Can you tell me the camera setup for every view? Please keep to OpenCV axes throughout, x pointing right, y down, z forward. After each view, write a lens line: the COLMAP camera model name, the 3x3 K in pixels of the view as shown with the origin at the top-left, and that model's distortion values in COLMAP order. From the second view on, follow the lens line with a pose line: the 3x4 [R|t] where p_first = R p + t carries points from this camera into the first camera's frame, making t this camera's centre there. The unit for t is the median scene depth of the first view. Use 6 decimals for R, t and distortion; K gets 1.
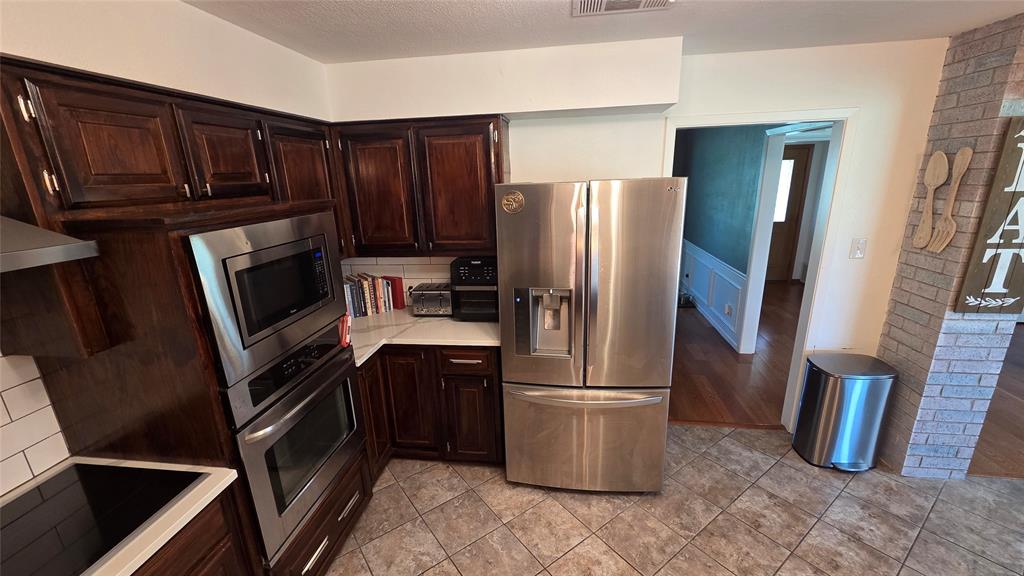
lens RADIAL K [[416.6, 0, 510.2], [0, 416.6, 294.6], [0, 0, 1]] dist [0.001804, -0.000635]
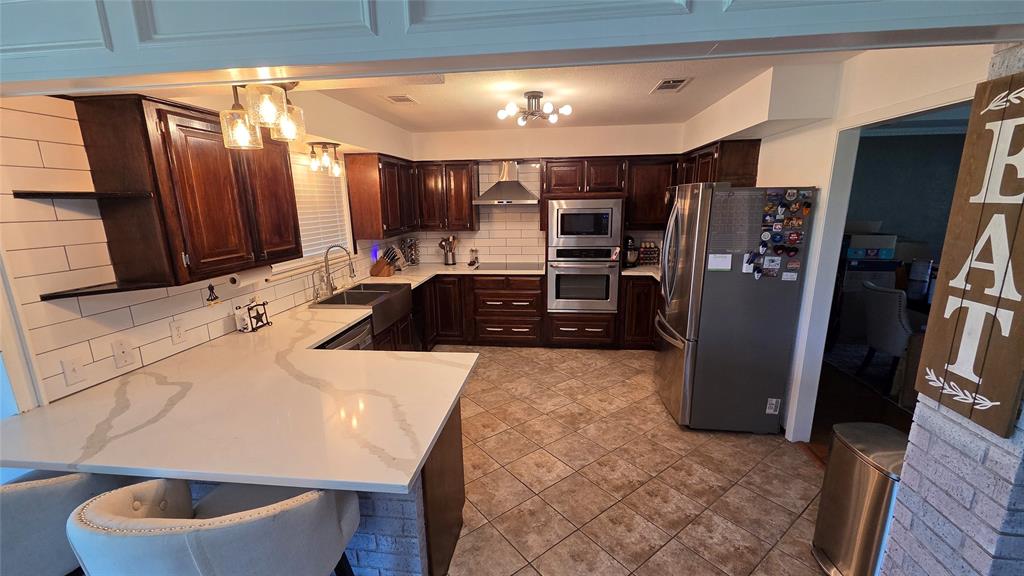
lens RADIAL K [[416.6, 0, 510.2], [0, 416.6, 294.6], [0, 0, 1]] dist [0.001804, -0.000635]
pose [[0.021106, 0.252071, -0.967479, 1.719283], [-0.263851, 0.934791, 0.237798, -0.085821], [0.964332, 0.250251, 0.086239, 0.319994]]
